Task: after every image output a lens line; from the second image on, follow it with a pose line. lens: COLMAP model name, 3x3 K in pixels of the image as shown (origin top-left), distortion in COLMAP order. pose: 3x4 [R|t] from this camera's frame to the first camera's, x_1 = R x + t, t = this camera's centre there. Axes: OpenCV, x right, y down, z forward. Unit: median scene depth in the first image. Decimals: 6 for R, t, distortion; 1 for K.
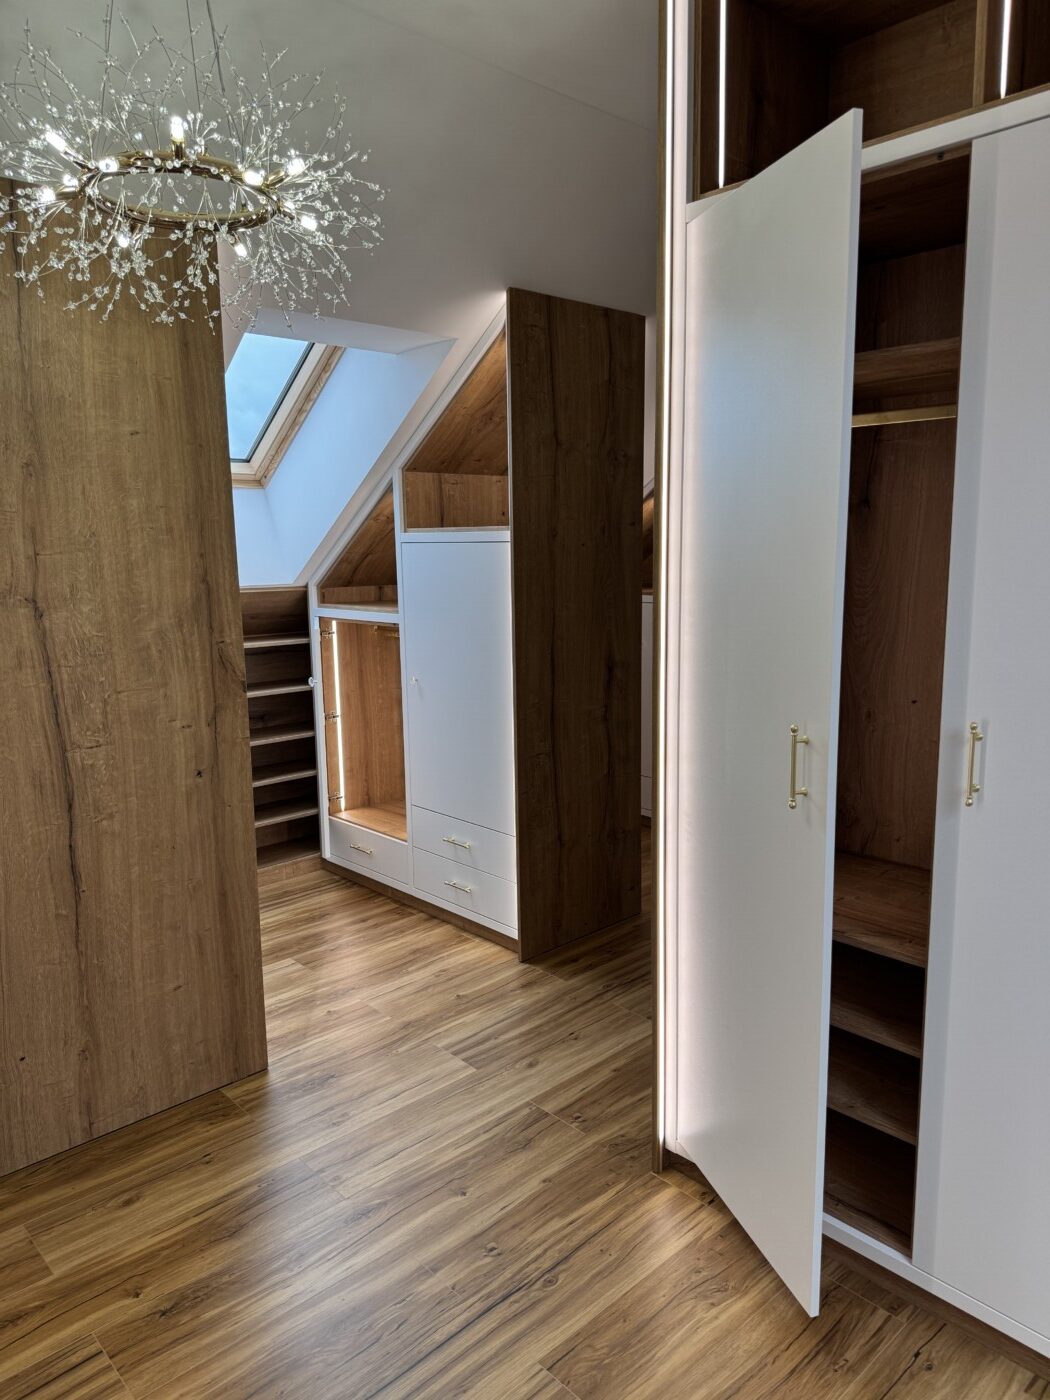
lens RADIAL K [[973.3, 0, 530.1], [0, 973.3, 702.8], [0, 0, 1]] dist [0.075589, -0.119531]
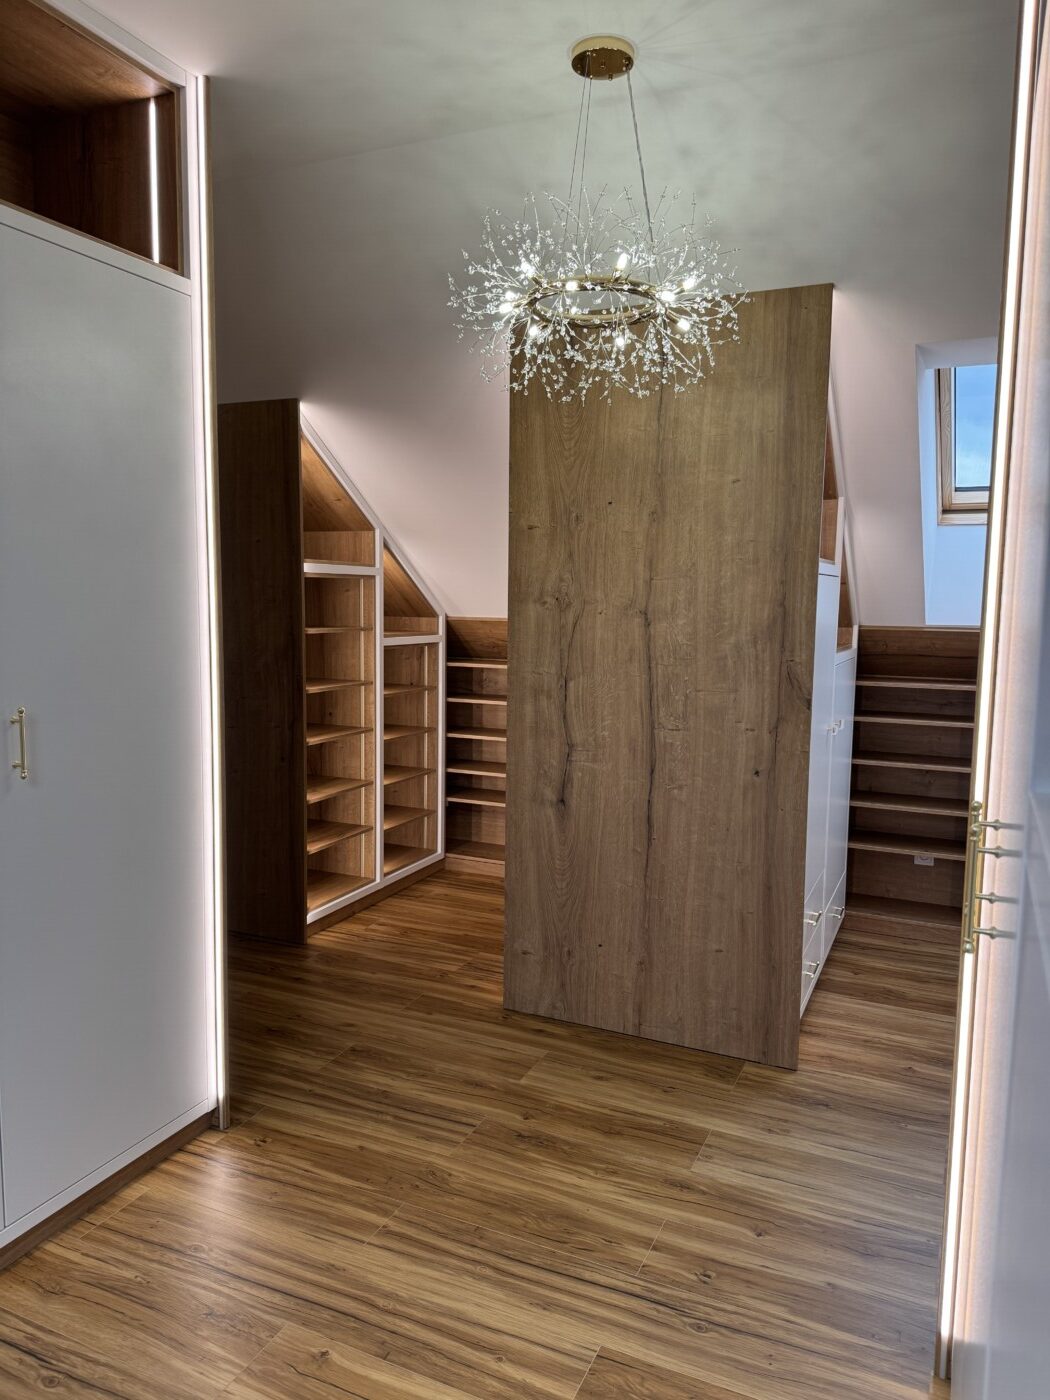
lens RADIAL K [[974.3, 0, 526.8], [0, 974.3, 705.9], [0, 0, 1]] dist [0.159943, -0.239201]
pose [[0.378401, 0.123307, -0.917392, 0.617501], [-0.170769, 0.983375, 0.061738, -0.030312], [0.909753, 0.133300, 0.393168, 0.306066]]
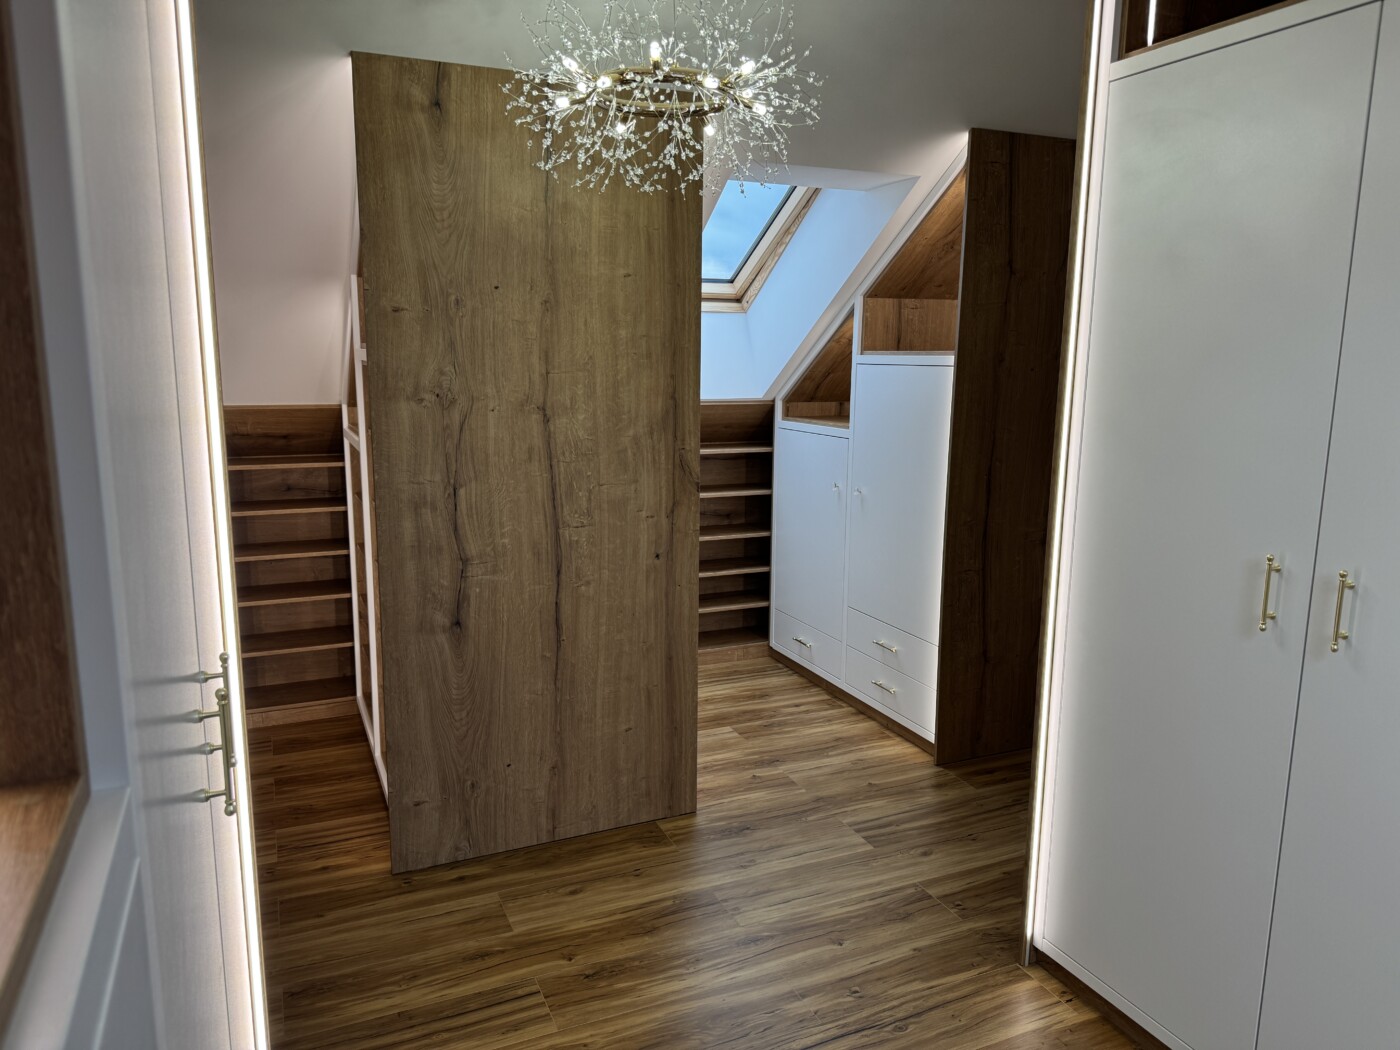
lens RADIAL K [[968.1, 0, 704.4], [0, 968.1, 523.5], [0, 0, 1]] dist [0.171377, -0.344623]
pose [[0.945471, 0.081018, -0.315467, 0.095094], [-0.077235, 0.996712, 0.024497, -0.002087], [0.316415, 0.001204, 0.948620, -0.122382]]
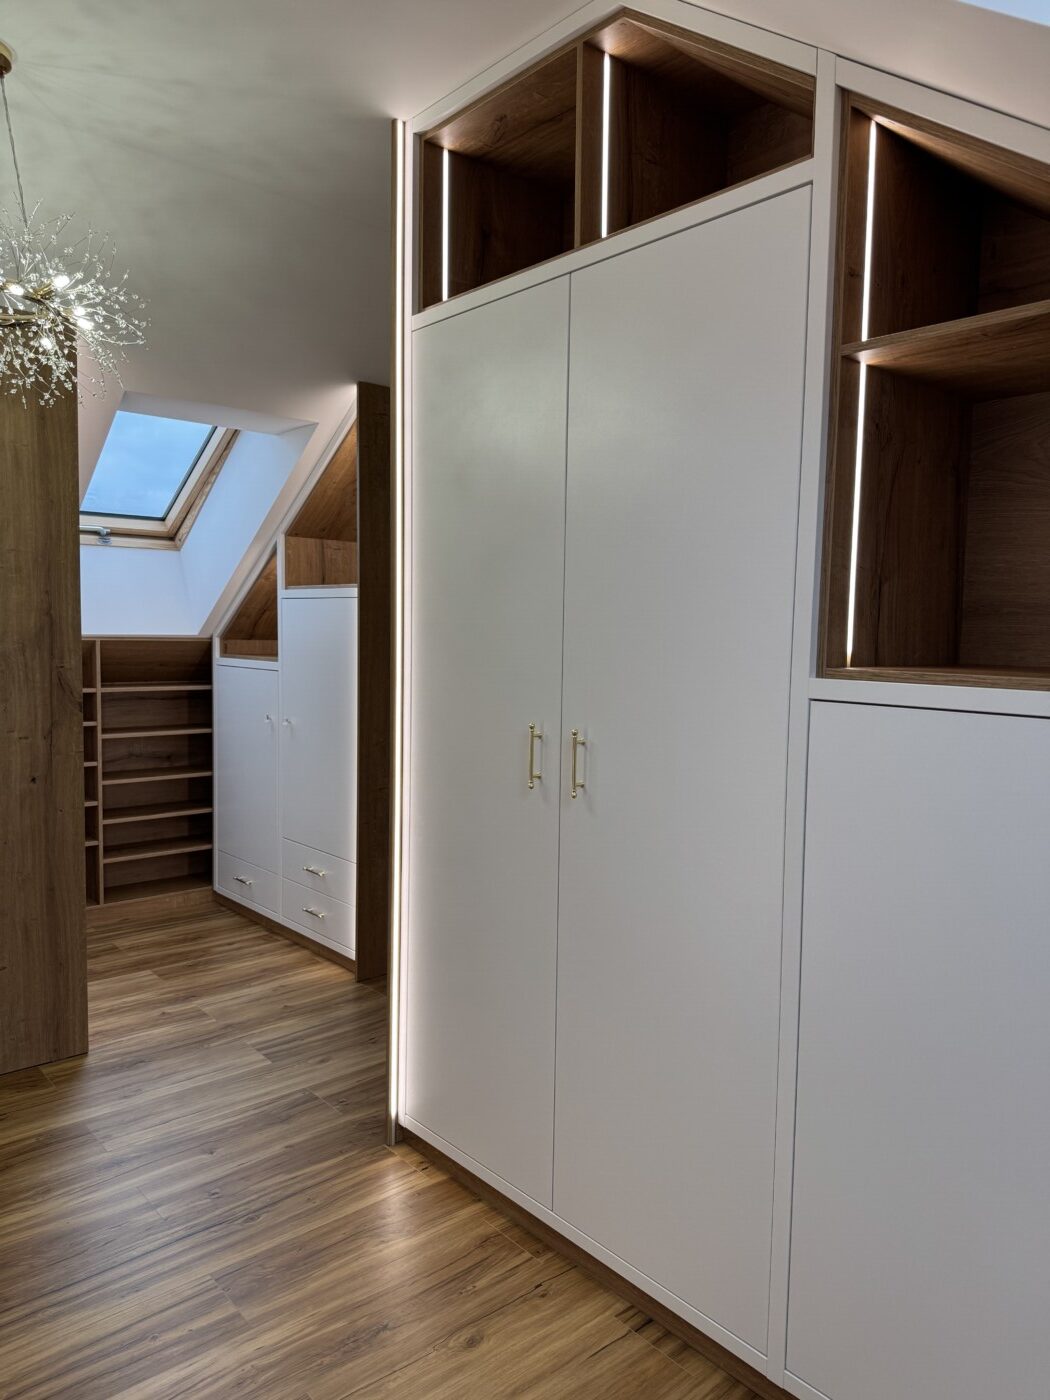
lens RADIAL K [[977.1, 0, 529.4], [0, 977.1, 702.8], [0, 0, 1]] dist [0.033358, -0.048244]
pose [[0.998903, 0.035184, -0.030912, 0.284753], [-0.037781, 0.995413, -0.087894, 0.063330], [0.027678, 0.088965, 0.995650, -0.143981]]
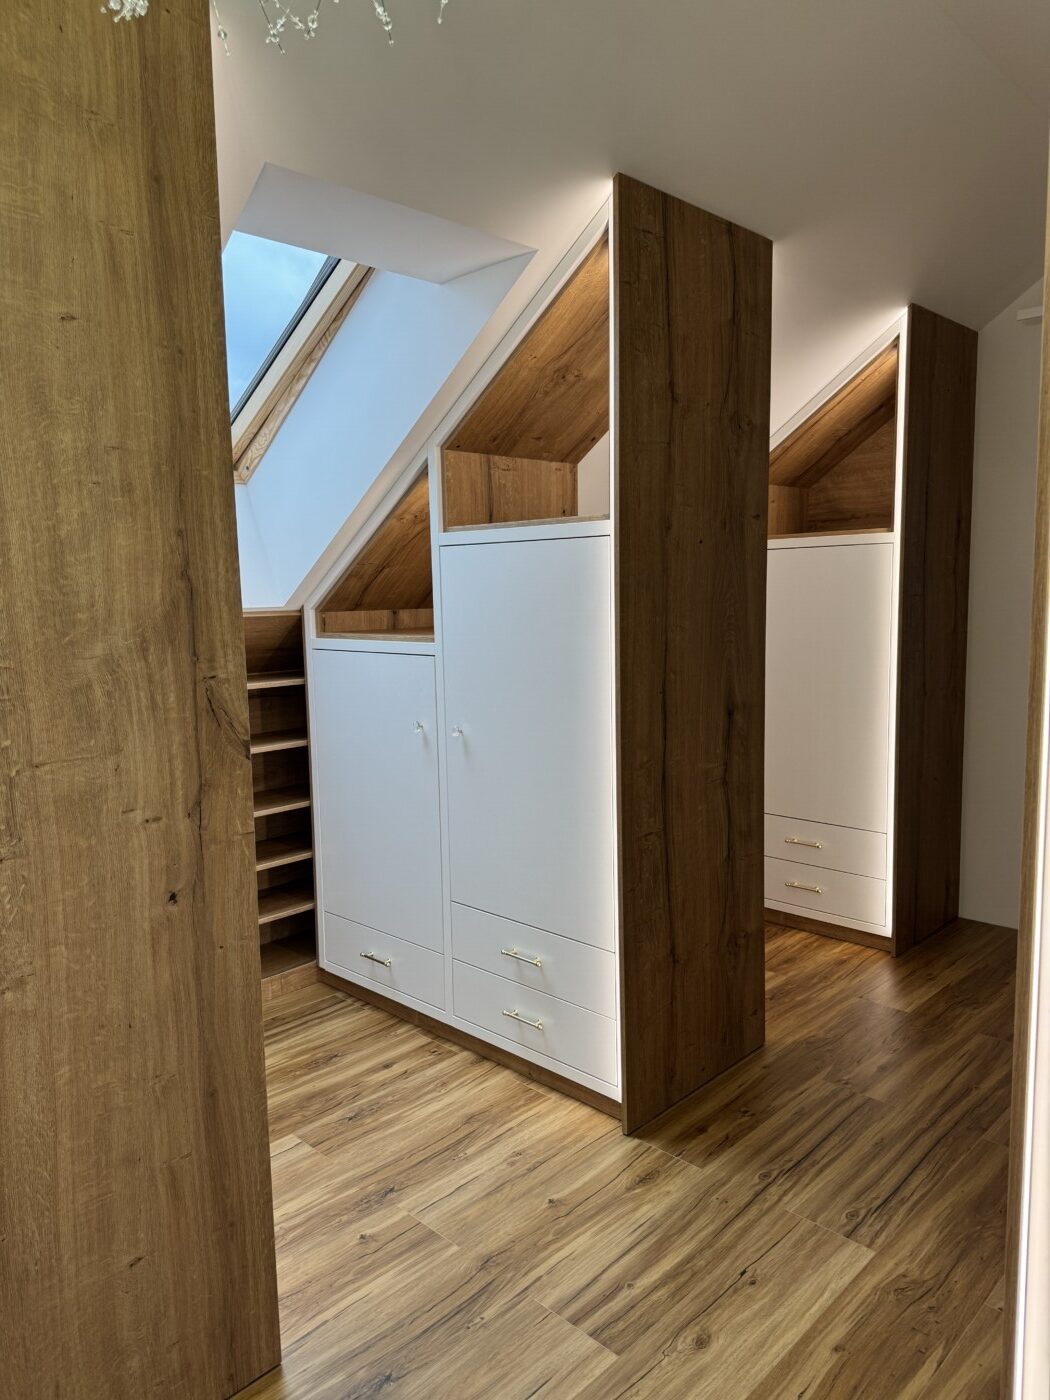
lens RADIAL K [[979.2, 0, 526.0], [0, 979.2, 703.1], [0, 0, 1]] dist [0.040408, -0.051573]
pose [[0.998832, -0.011282, 0.046987, -0.153878], [0.013449, 0.998848, -0.046070, -0.016129], [-0.046413, 0.046648, 0.997833, 0.396934]]
